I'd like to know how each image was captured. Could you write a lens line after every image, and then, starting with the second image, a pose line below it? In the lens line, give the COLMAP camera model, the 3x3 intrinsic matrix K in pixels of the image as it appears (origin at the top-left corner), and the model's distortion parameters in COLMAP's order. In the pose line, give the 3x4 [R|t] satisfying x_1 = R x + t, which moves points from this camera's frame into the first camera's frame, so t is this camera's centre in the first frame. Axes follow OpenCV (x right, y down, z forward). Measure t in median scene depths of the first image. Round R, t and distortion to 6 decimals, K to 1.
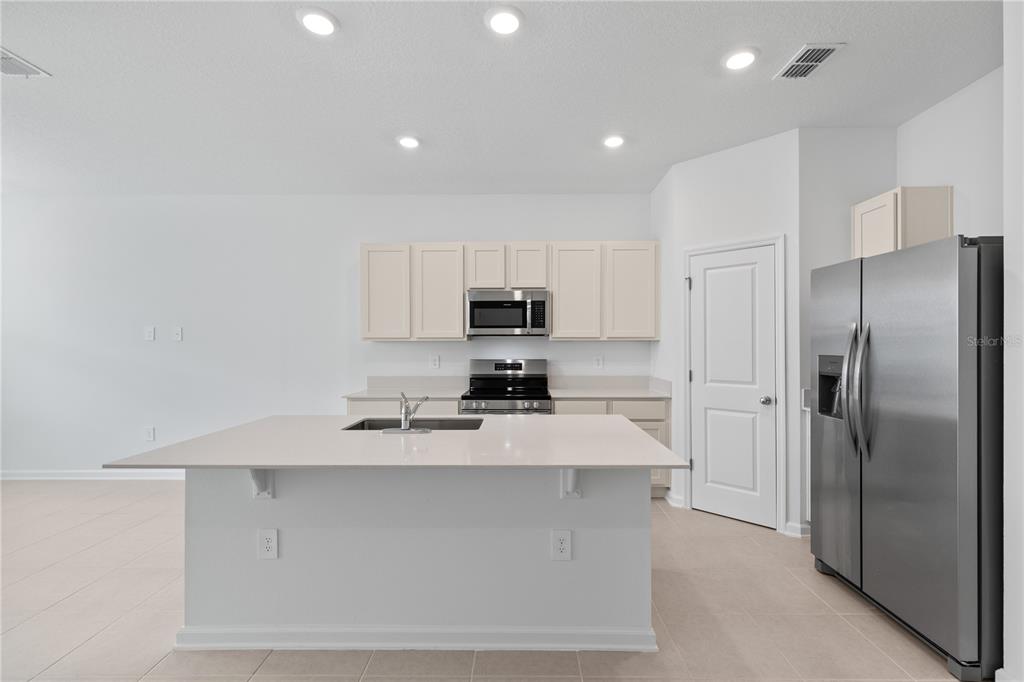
lens RADIAL K [[462.5, 0, 507.6], [0, 462.5, 344.4], [0, 0, 1]] dist [0.013214, -0.001407]
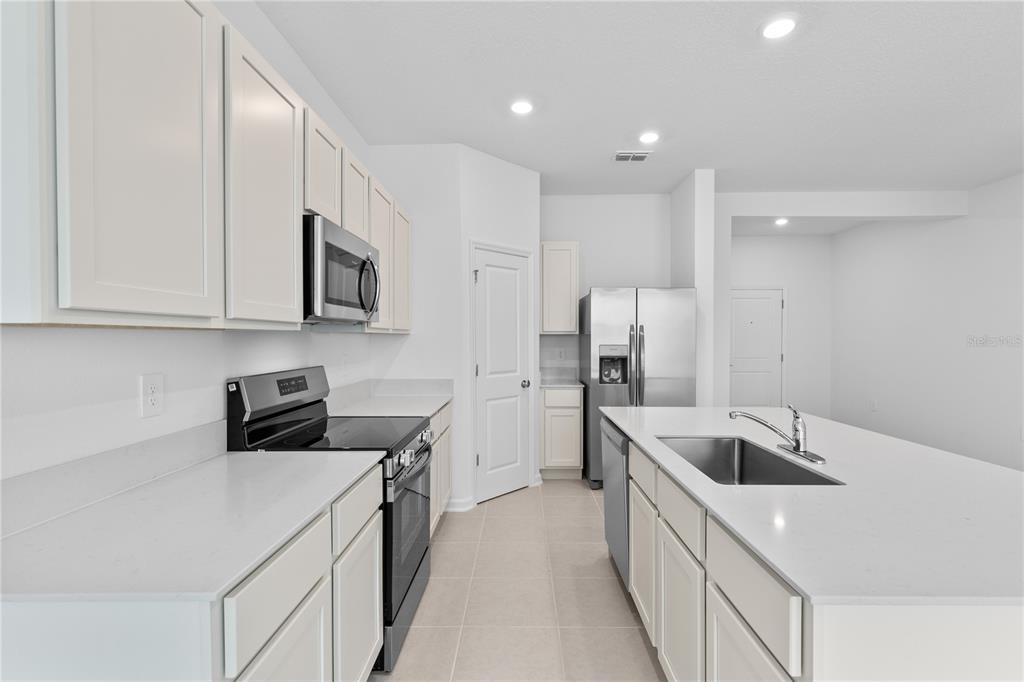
lens RADIAL K [[462.5, 0, 512.3], [0, 462.5, 344.1], [0, 0, 1]] dist [0.013214, -0.001407]
pose [[-0.005012, -0.013743, 0.999893, -0.528472], [0.004327, 0.999896, 0.013765, -0.000710], [-0.999978, 0.004395, -0.004952, 0.831514]]
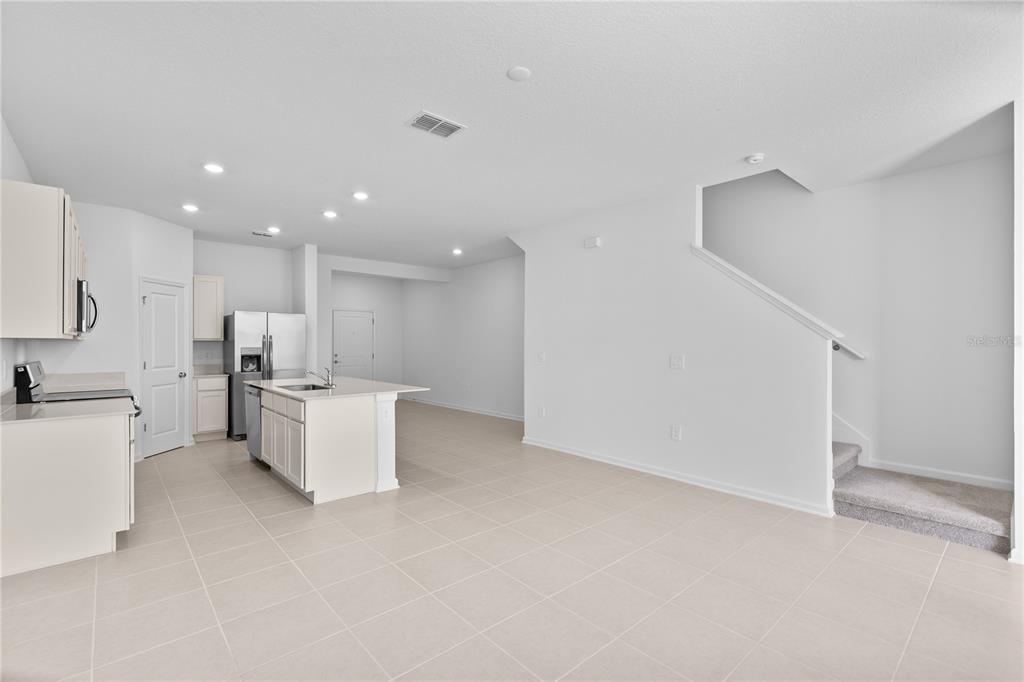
lens RADIAL K [[462.5, 0, 514.0], [0, 462.5, 342.0], [0, 0, 1]] dist [0.013214, -0.001407]
pose [[-0.678606, 0.003581, 0.734494, -1.280290], [0.004260, 0.999990, -0.000939, 0.001833], [-0.734490, 0.002492, -0.678615, 1.018609]]
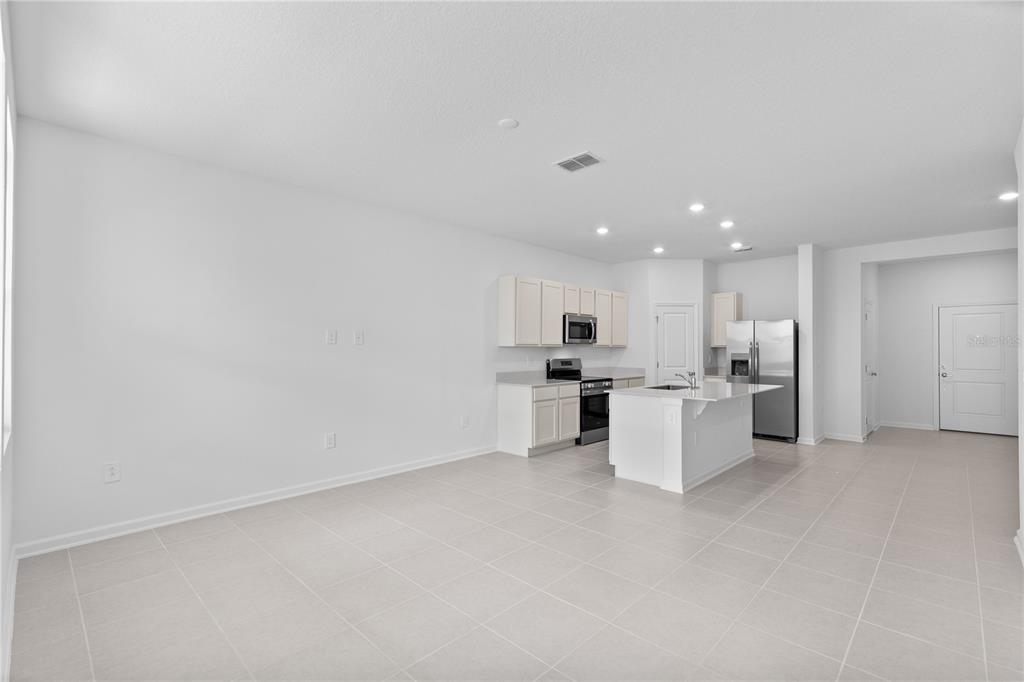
lens RADIAL K [[462.5, 0, 521.6], [0, 462.5, 345.0], [0, 0, 1]] dist [0.013214, -0.001407]
pose [[0.671851, 0.009370, 0.740627, -1.361258], [-0.002174, 0.999941, -0.010679, 0.003606], [-0.740683, 0.005565, 0.671831, 0.065984]]
